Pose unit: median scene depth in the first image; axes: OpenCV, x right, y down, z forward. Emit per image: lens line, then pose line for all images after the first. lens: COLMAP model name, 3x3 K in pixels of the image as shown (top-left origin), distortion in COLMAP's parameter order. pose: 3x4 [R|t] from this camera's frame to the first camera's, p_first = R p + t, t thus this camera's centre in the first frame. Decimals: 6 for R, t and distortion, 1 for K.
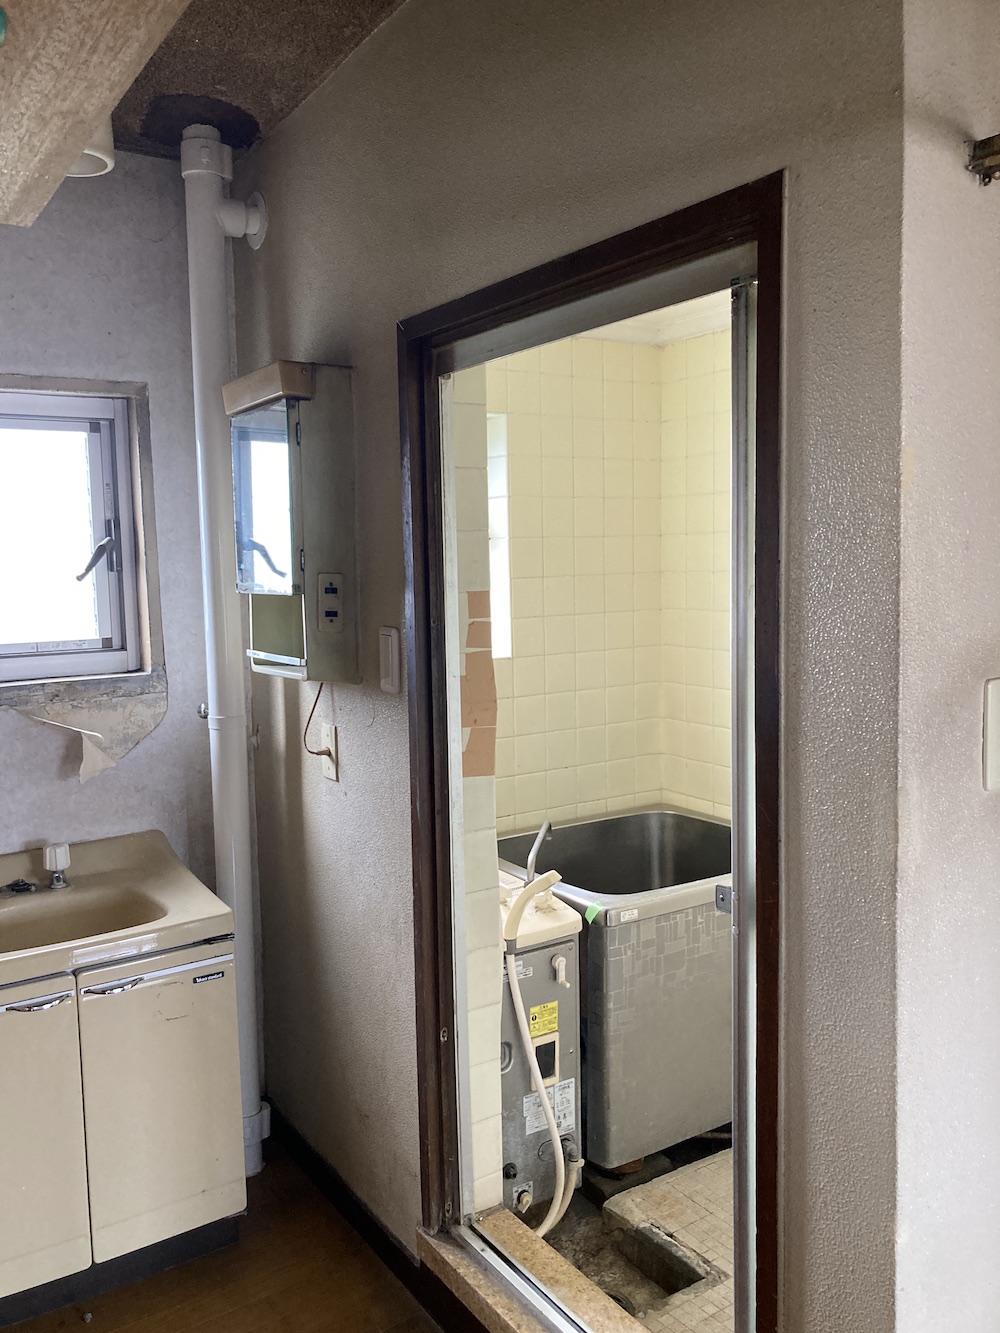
lens RADIAL K [[1097.5, 0, 500.0], [0, 1097.5, 666.5], [0, 0, 1]] dist [0.022271, 0.000803]
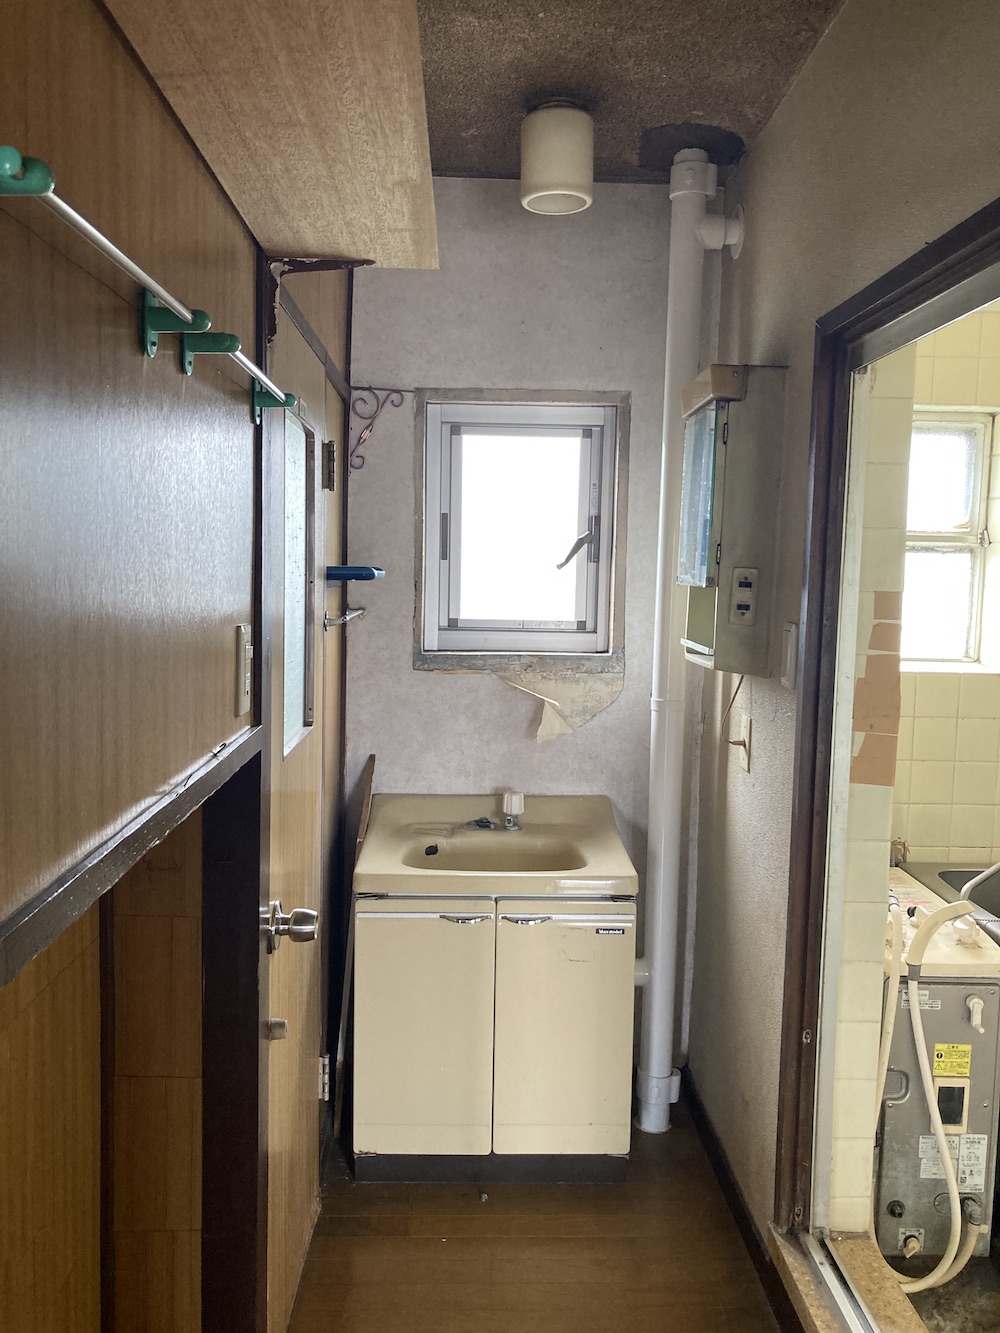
lens RADIAL K [[1099.3, 0, 500.0], [0, 1099.3, 666.5], [0, 0, 1]] dist [0.060330, -0.060857]
pose [[0.853103, 0.088013, -0.514265, 0.169170], [-0.091127, 0.995654, 0.019231, 0.007687], [0.513723, 0.030458, 0.857416, -0.006834]]
